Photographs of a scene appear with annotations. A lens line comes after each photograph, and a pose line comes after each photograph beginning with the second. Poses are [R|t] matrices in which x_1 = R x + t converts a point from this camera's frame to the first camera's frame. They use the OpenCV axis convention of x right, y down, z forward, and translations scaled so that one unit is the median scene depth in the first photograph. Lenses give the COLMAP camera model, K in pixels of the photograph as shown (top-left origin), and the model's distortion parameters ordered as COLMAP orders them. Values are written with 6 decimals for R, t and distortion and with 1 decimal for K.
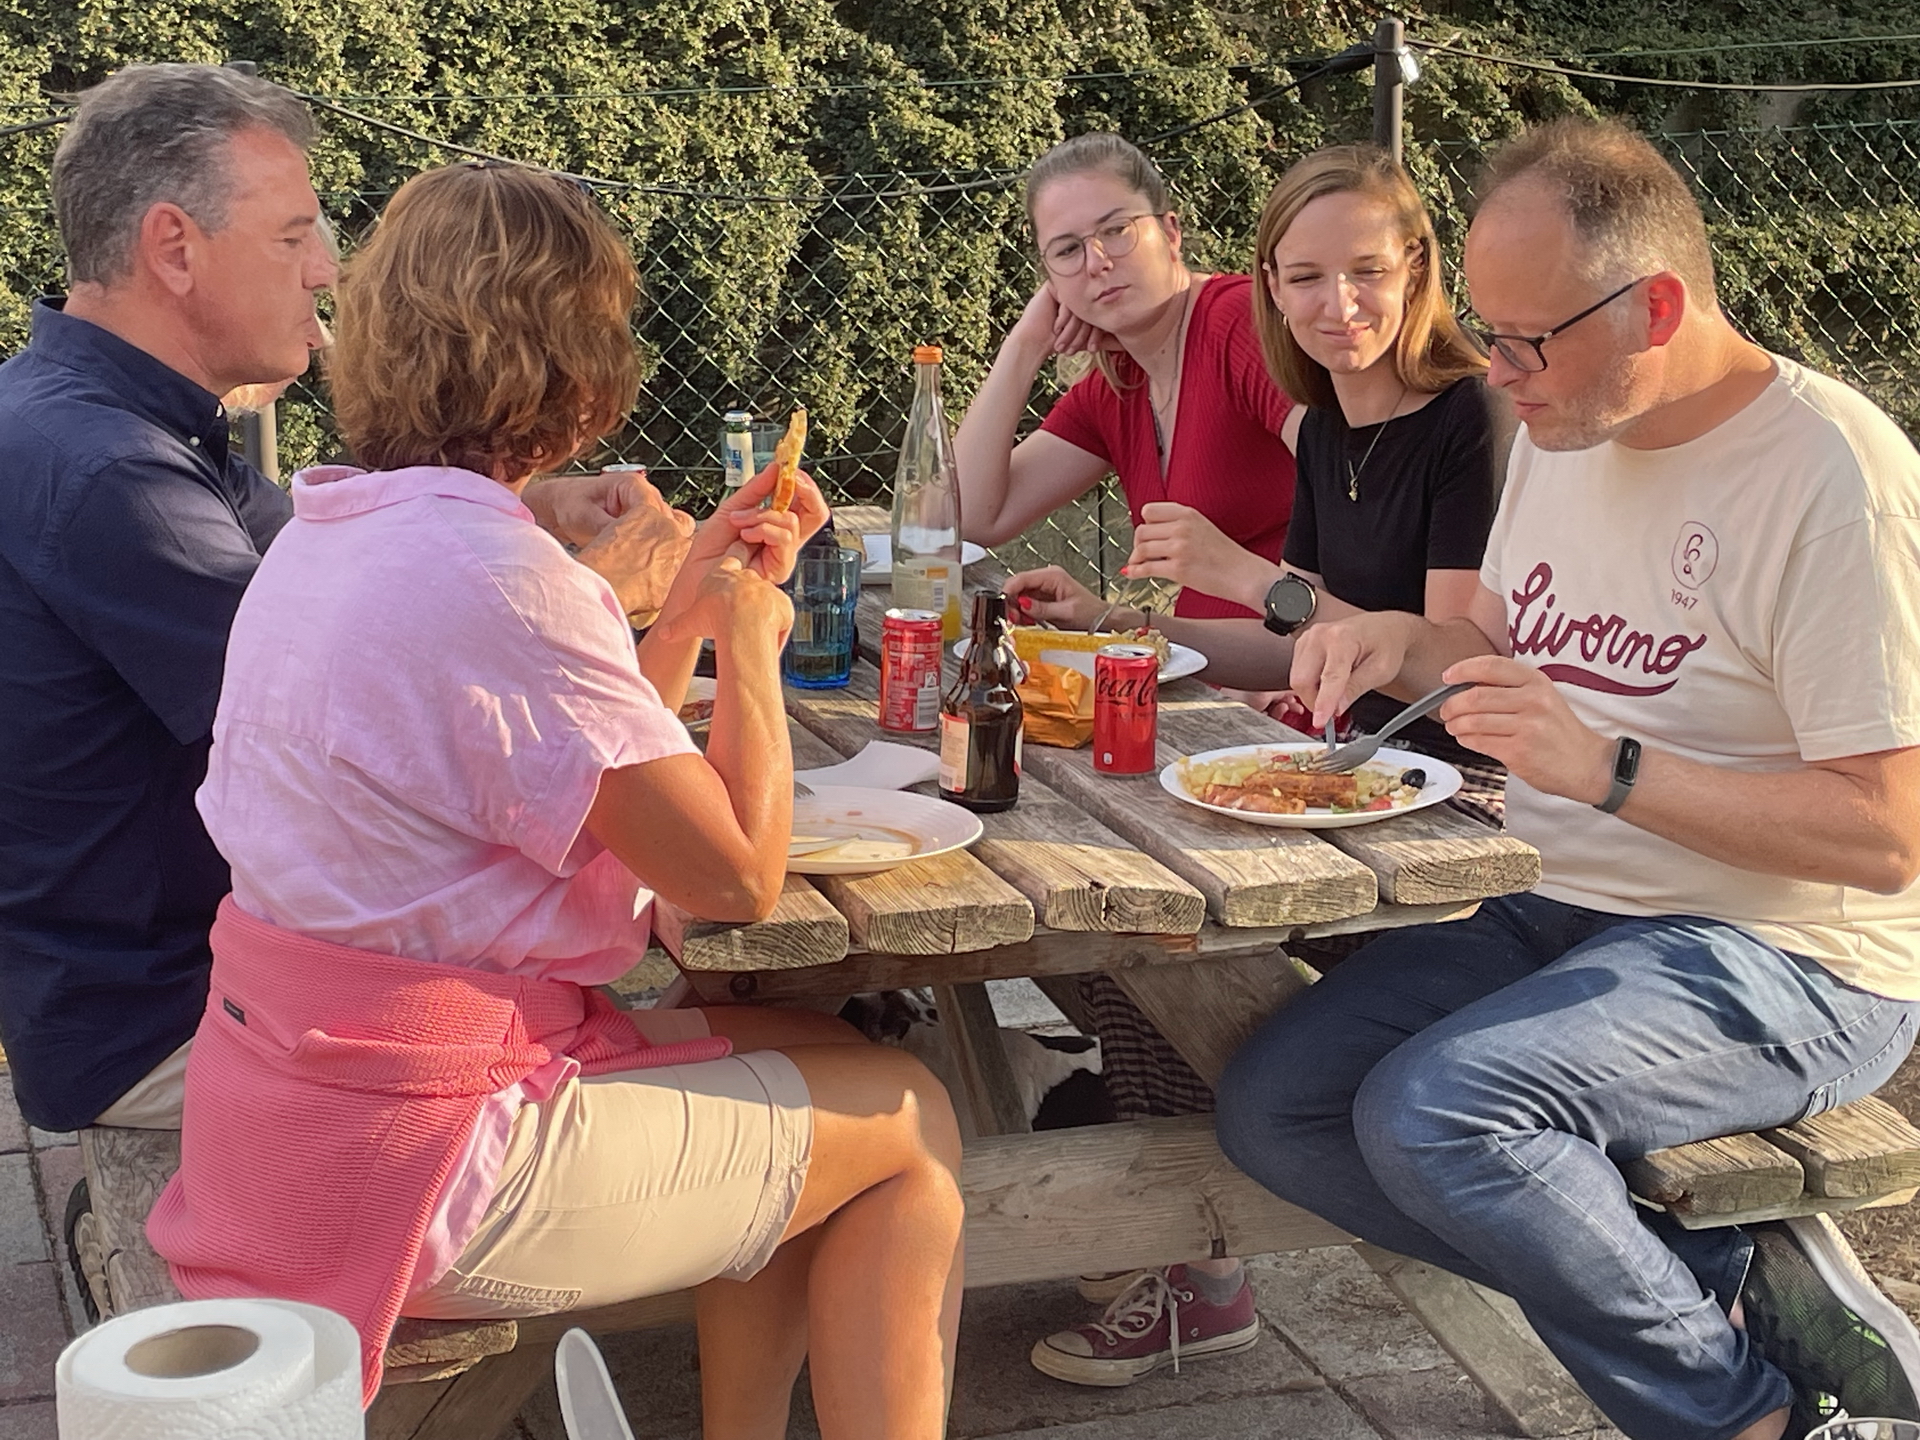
lens RADIAL K [[3457.8, 0, 962.7], [0, 3457.8, 723.0], [0, 0, 1]] dist [0.043696, 0.000000]
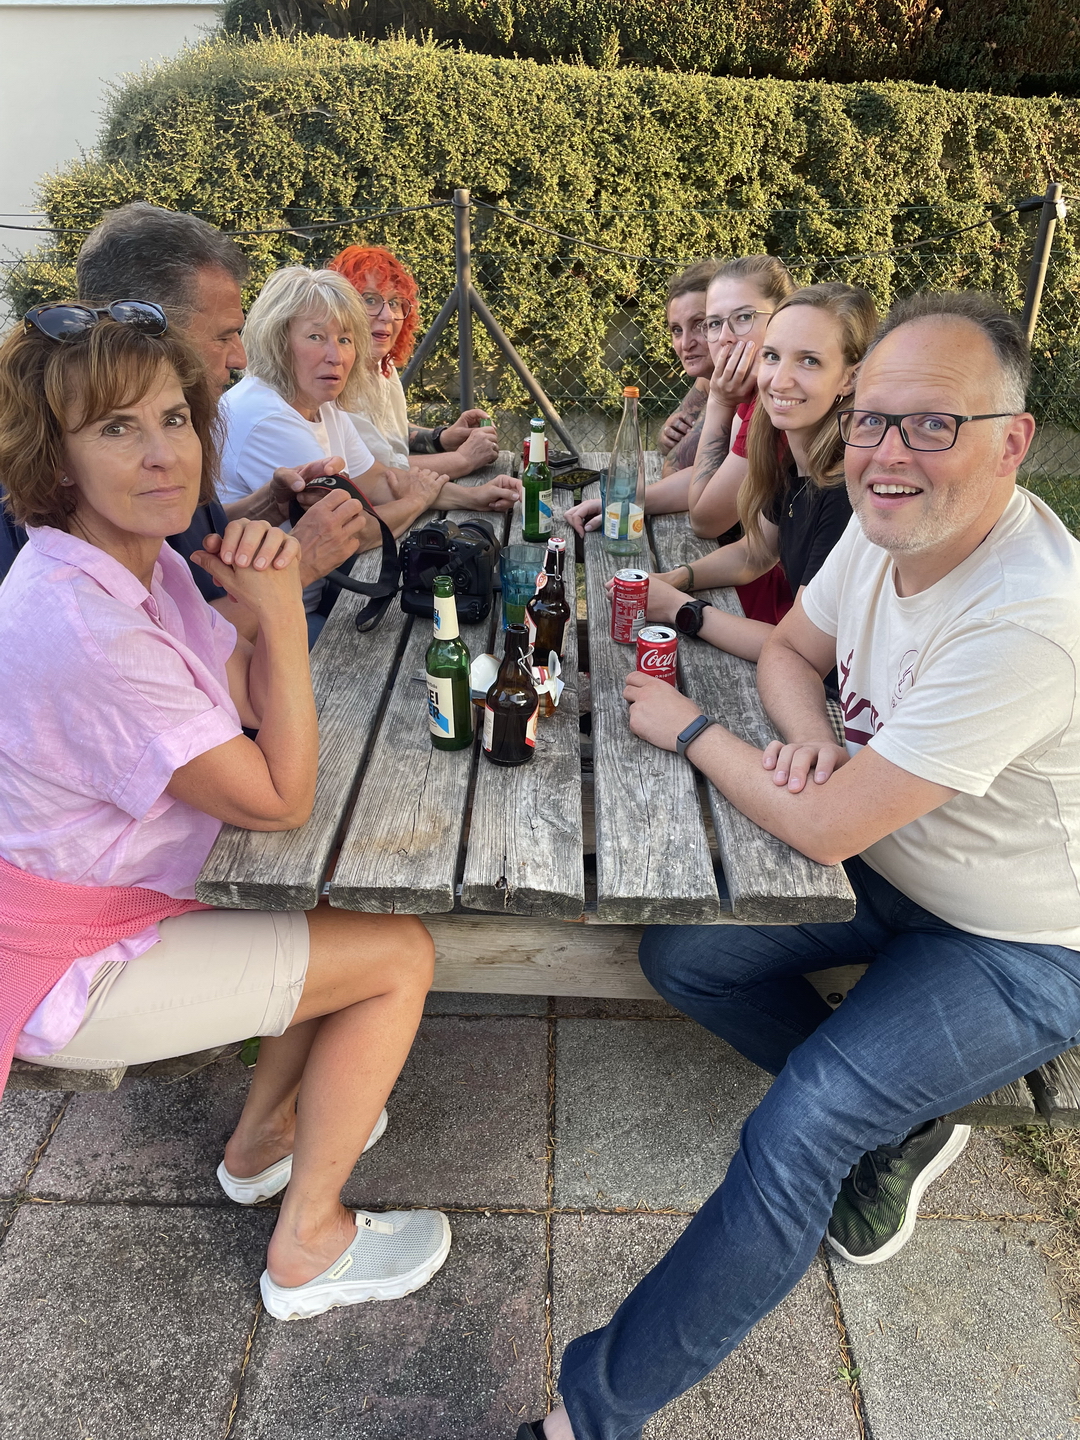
lens RADIAL K [[1094.3, 0, 533.1], [0, 1094.3, 709.7], [0, 0, 1]] dist [0.015360, -0.012080]
pose [[0.941790, 0.170310, -0.289872, 0.068487], [-0.088711, 0.957526, 0.274361, -0.058359], [0.324287, -0.232676, 0.916897, 0.254047]]
